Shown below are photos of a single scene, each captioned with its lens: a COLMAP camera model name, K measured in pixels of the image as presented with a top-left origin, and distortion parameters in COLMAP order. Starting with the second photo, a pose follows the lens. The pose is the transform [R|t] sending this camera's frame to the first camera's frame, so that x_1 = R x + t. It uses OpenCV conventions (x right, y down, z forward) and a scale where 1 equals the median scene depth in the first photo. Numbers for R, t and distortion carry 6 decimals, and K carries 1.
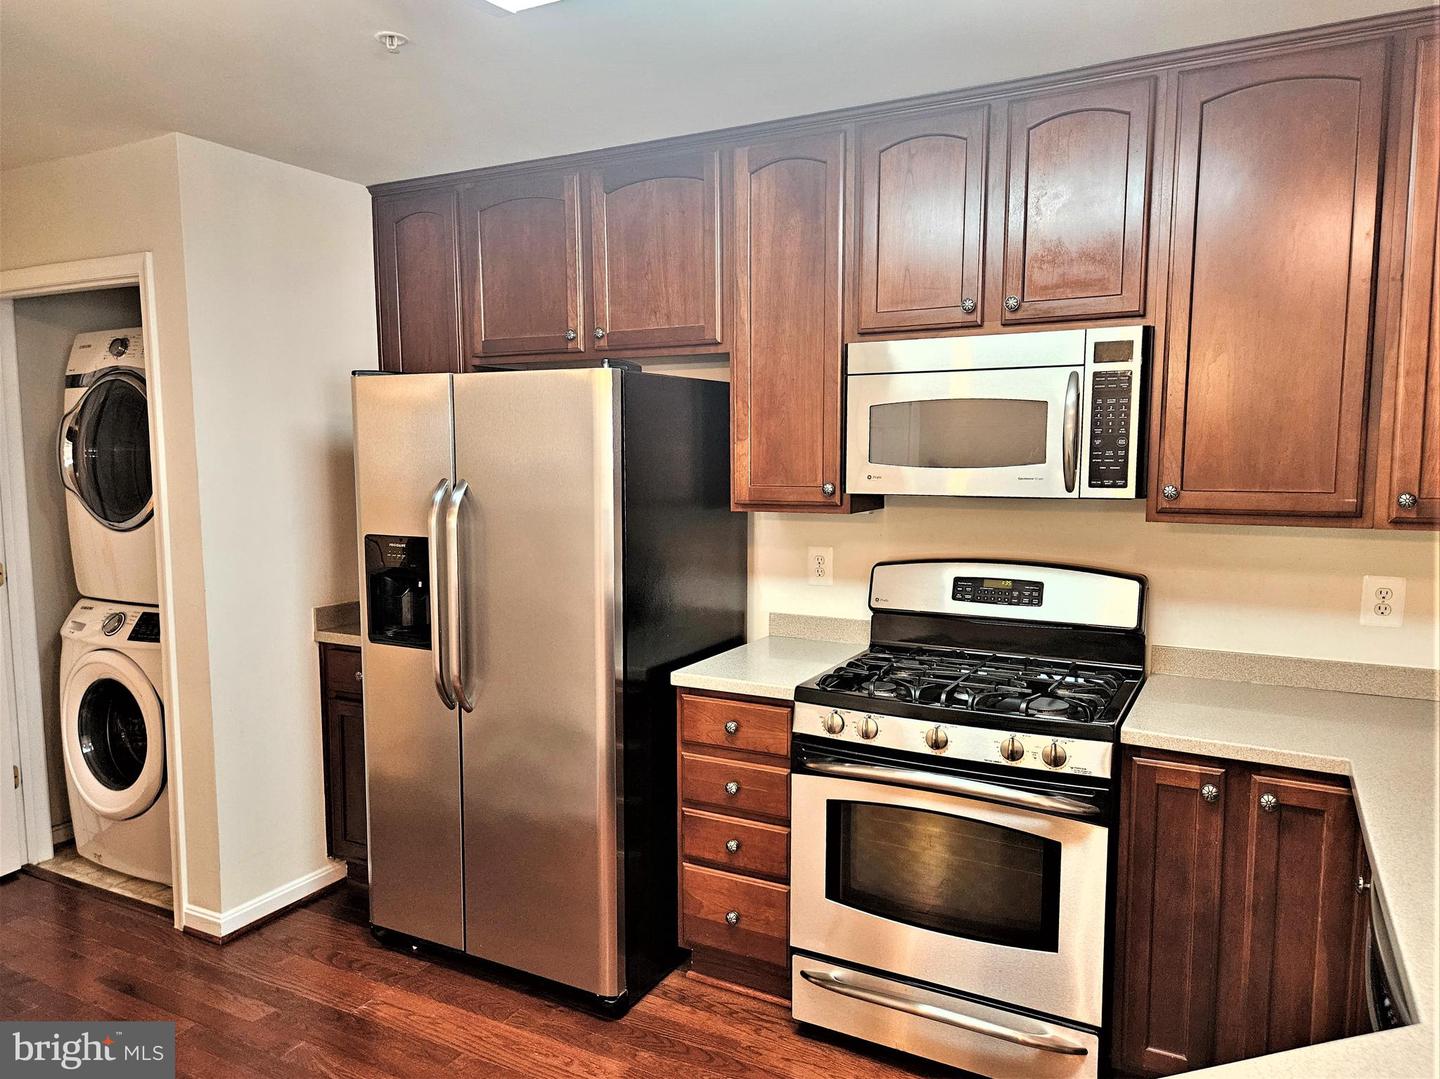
lens RADIAL K [[1020.6, 0, 716.0], [0, 1020.6, 549.9], [0, 0, 1]] dist [0.082339, -0.071820]
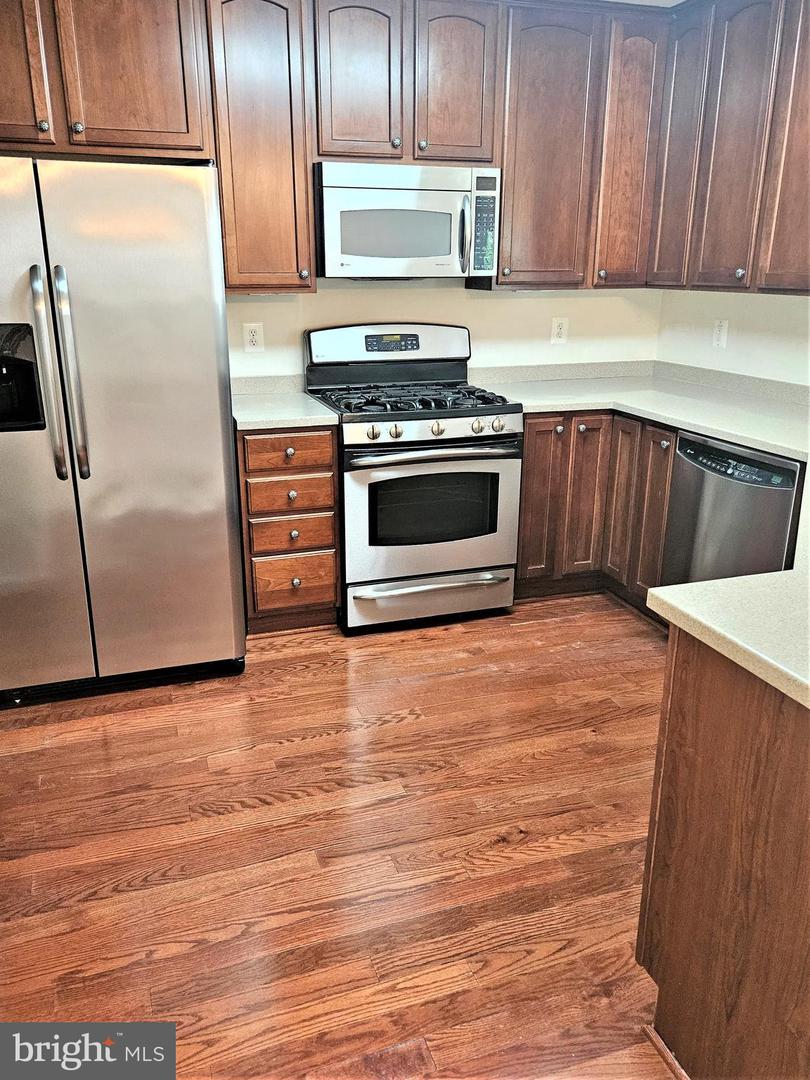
lens RADIAL K [[834.4, 0, 402.8], [0, 834.4, 525.9], [0, 0, 1]] dist [0.091751, -0.089066]
pose [[0.678754, -0.217892, 0.701297, -0.725812], [0.071786, 0.970081, 0.231925, 0.017182], [-0.730849, -0.107077, 0.674088, 0.106262]]
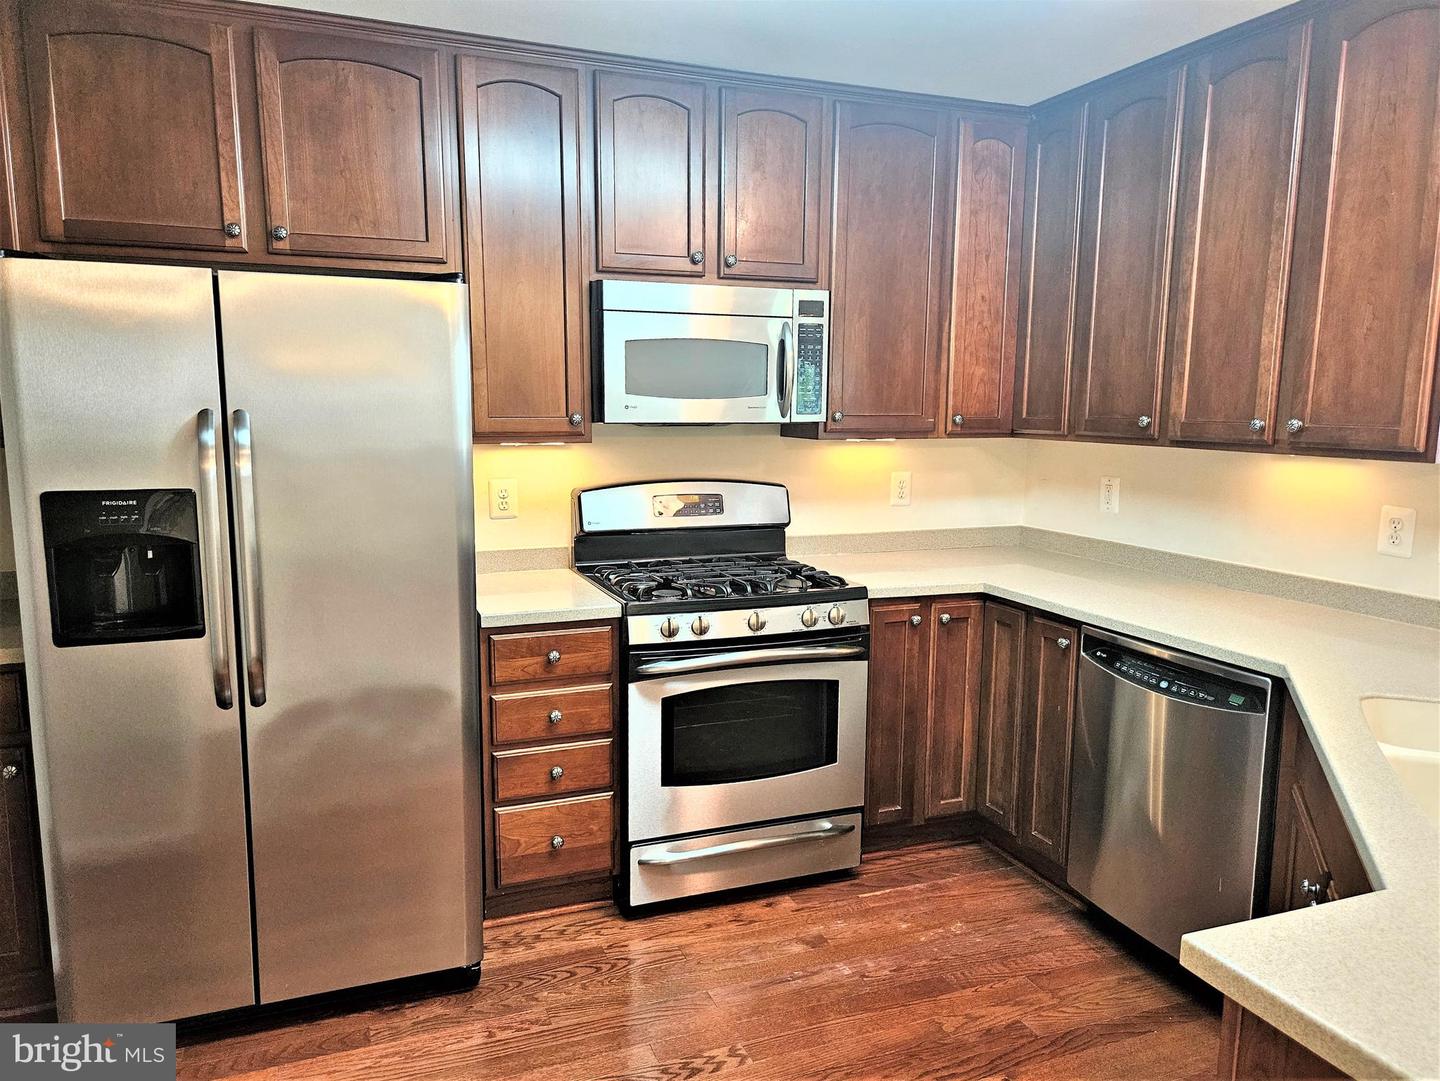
lens RADIAL K [[1020.6, 0, 716.0], [0, 1020.6, 550.9], [0, 0, 1]] dist [0.082339, -0.071820]
pose [[0.643920, -0.107821, 0.757458, -0.652133], [0.070057, 0.994170, 0.081960, -0.001691], [-0.761879, 0.000290, 0.647720, 0.231276]]
